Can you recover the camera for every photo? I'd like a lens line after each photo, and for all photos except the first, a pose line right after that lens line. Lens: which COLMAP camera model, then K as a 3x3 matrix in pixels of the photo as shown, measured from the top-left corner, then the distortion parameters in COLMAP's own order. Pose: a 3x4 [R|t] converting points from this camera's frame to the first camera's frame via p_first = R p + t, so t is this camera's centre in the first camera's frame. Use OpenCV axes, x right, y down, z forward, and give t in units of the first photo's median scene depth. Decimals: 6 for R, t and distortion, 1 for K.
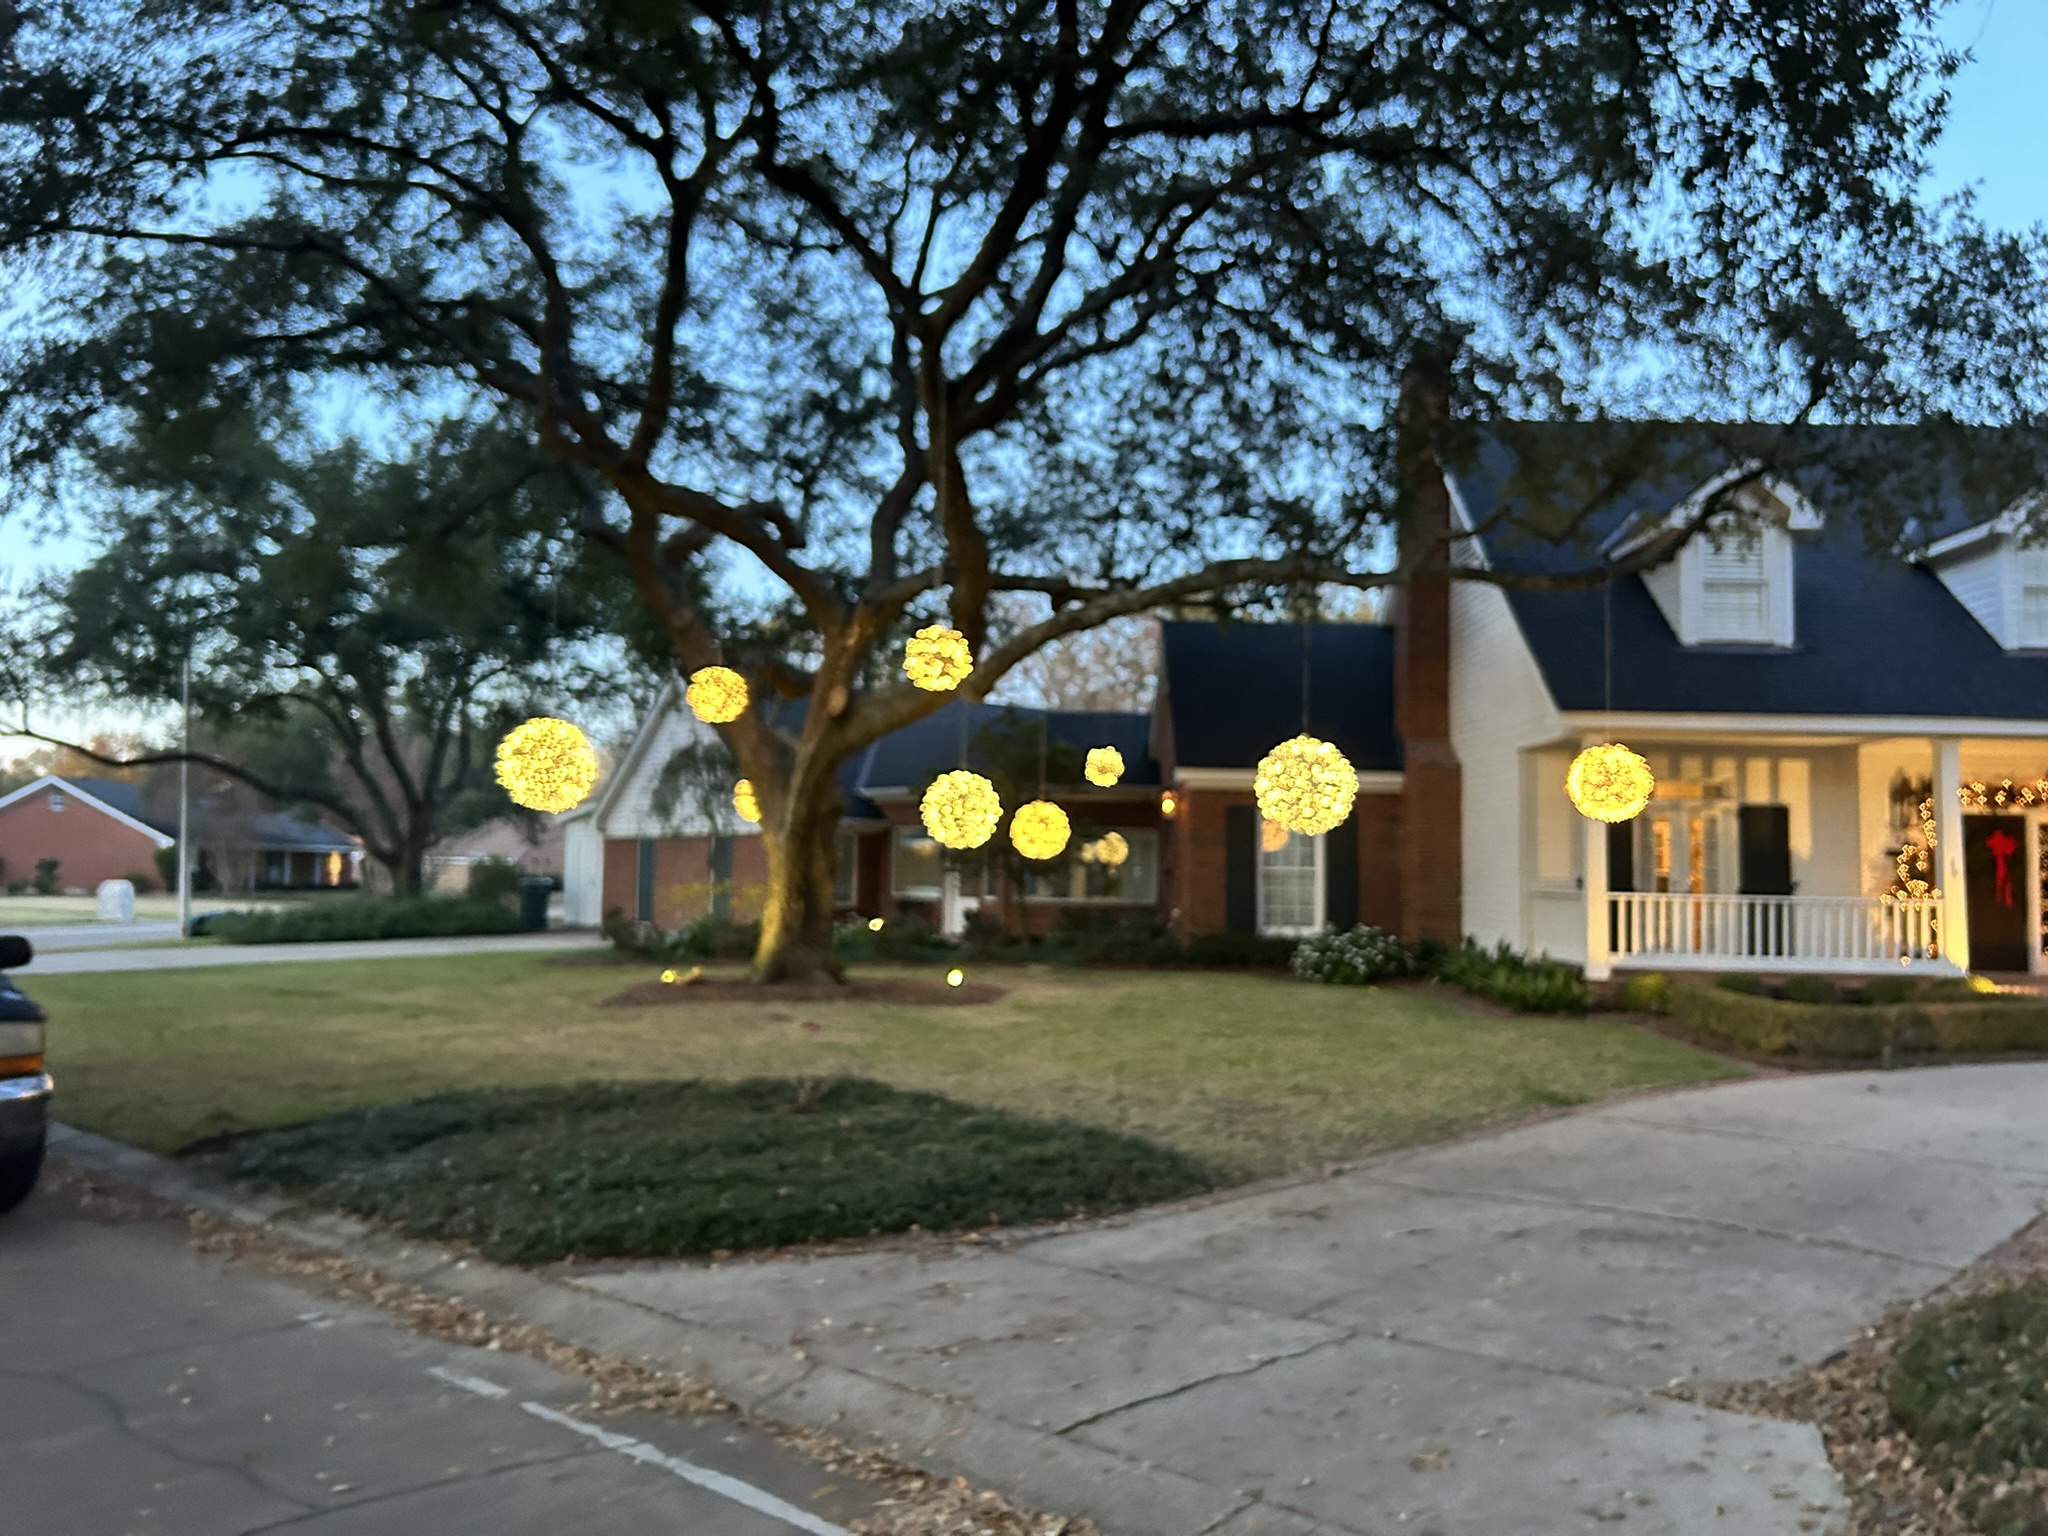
lens RADIAL K [[1450.1, 0, 1031.1], [0, 1450.1, 764.6], [0, 0, 1]] dist [0.042041, -0.039742]
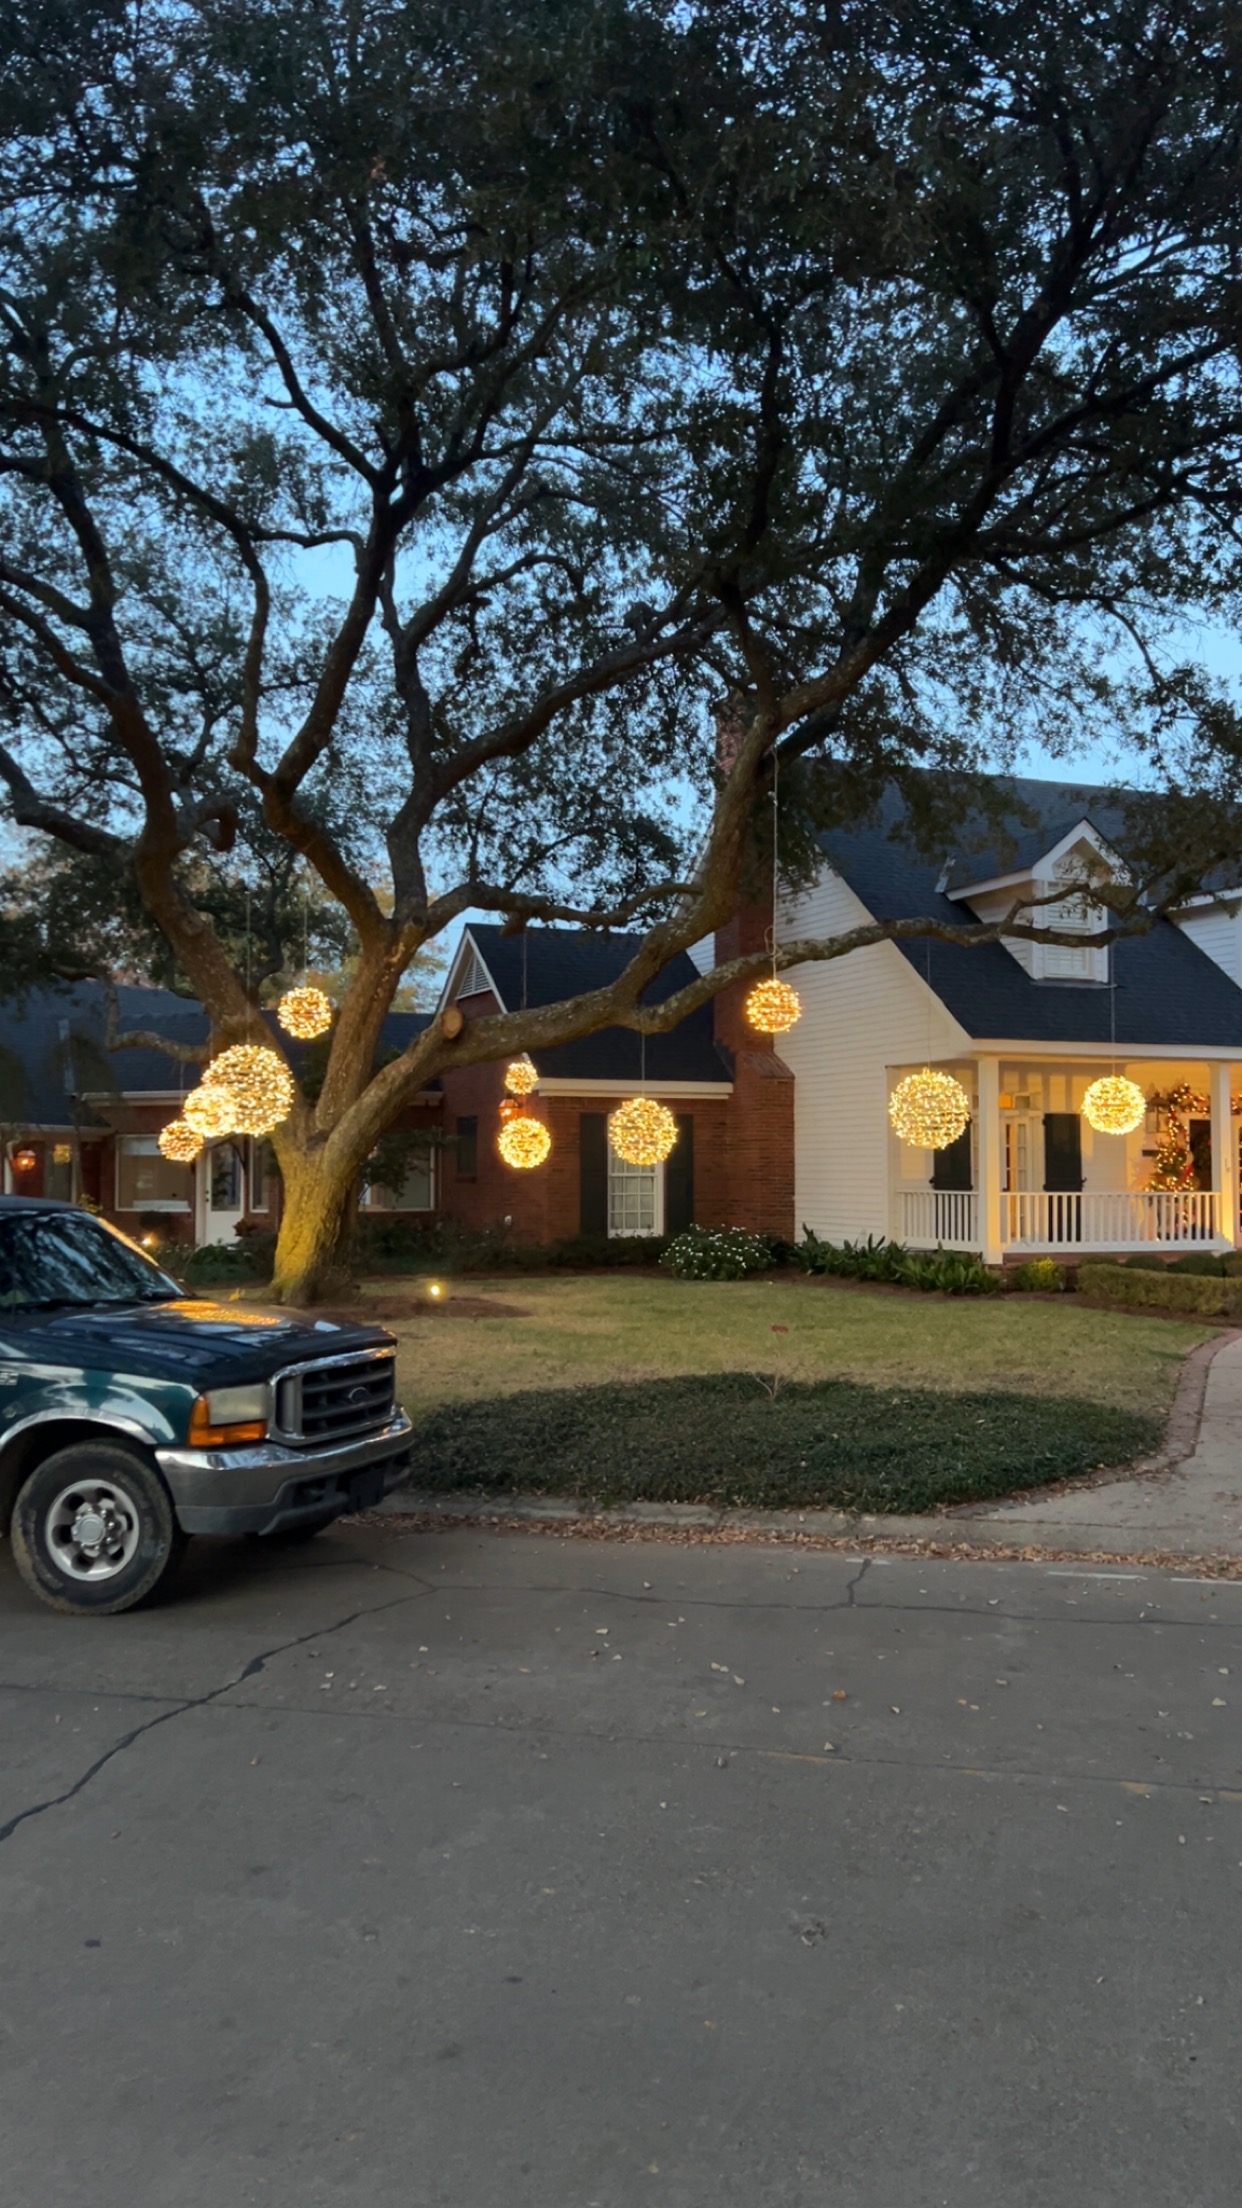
lens RADIAL K [[1601.0, 0, 488.3], [0, 1601.0, 1097.7], [0, 0, 1]] dist [0.035878, 0.000150]
pose [[0.932560, -0.003153, 0.361001, -0.459021], [-0.007367, 0.999587, 0.027762, -0.020217], [-0.360940, -0.028549, 0.932152, -0.057371]]
